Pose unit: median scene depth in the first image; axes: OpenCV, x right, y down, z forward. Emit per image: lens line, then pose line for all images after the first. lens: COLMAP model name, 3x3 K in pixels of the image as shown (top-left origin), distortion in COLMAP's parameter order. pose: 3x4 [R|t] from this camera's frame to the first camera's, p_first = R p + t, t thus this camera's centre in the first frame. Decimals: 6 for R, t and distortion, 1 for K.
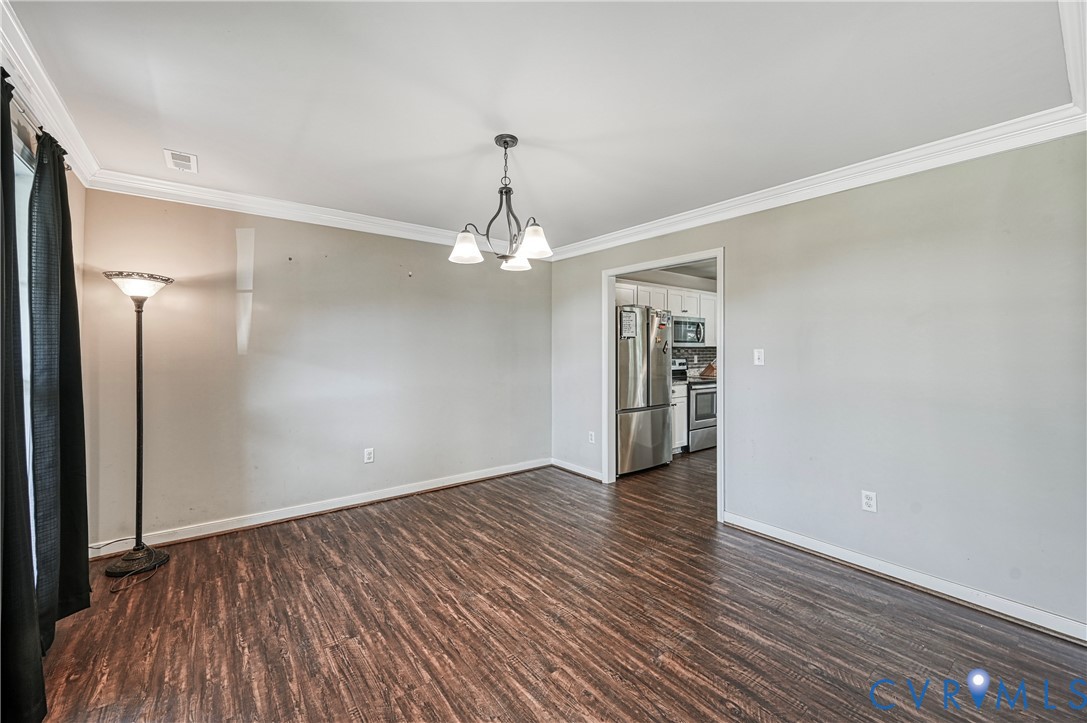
lens RADIAL K [[430.9, 0, 534.3], [0, 430.9, 341.8], [0, 0, 1]] dist [-0.000683, 0.000405]
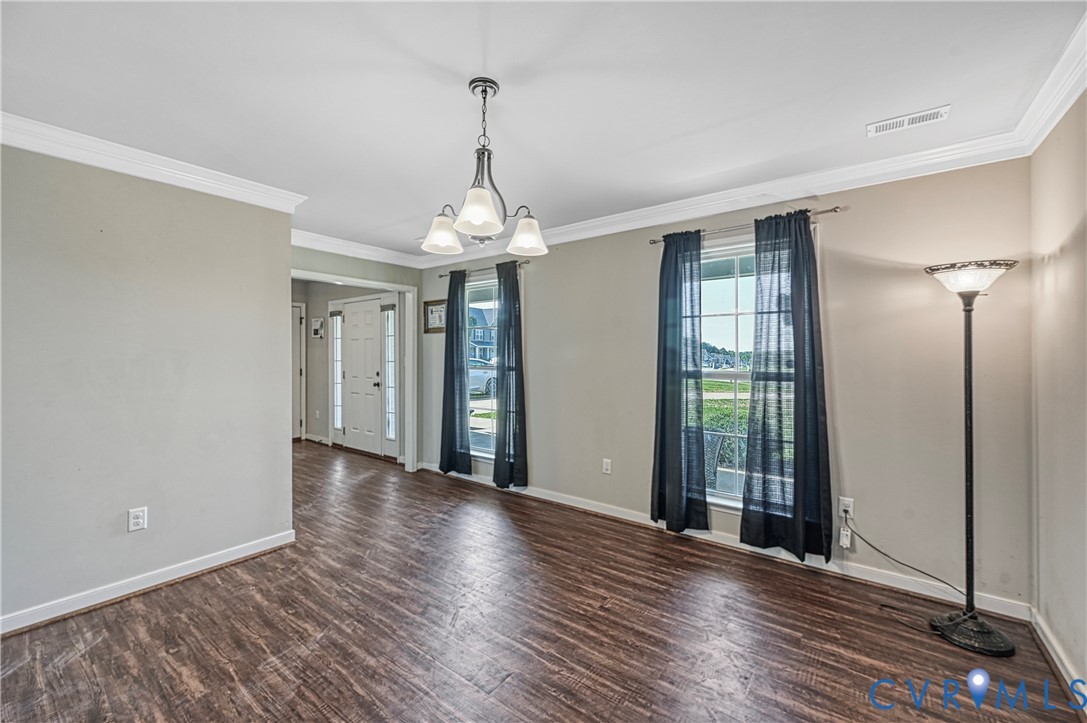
lens RADIAL K [[430.9, 0, 546.0], [0, 430.9, 360.0], [0, 0, 1]] dist [-0.000683, 0.000405]
pose [[-0.958374, -0.000328, -0.285516, 0.040368], [0.003354, 0.999917, -0.012408, 0.029471], [0.285497, -0.012849, -0.958294, 1.662781]]
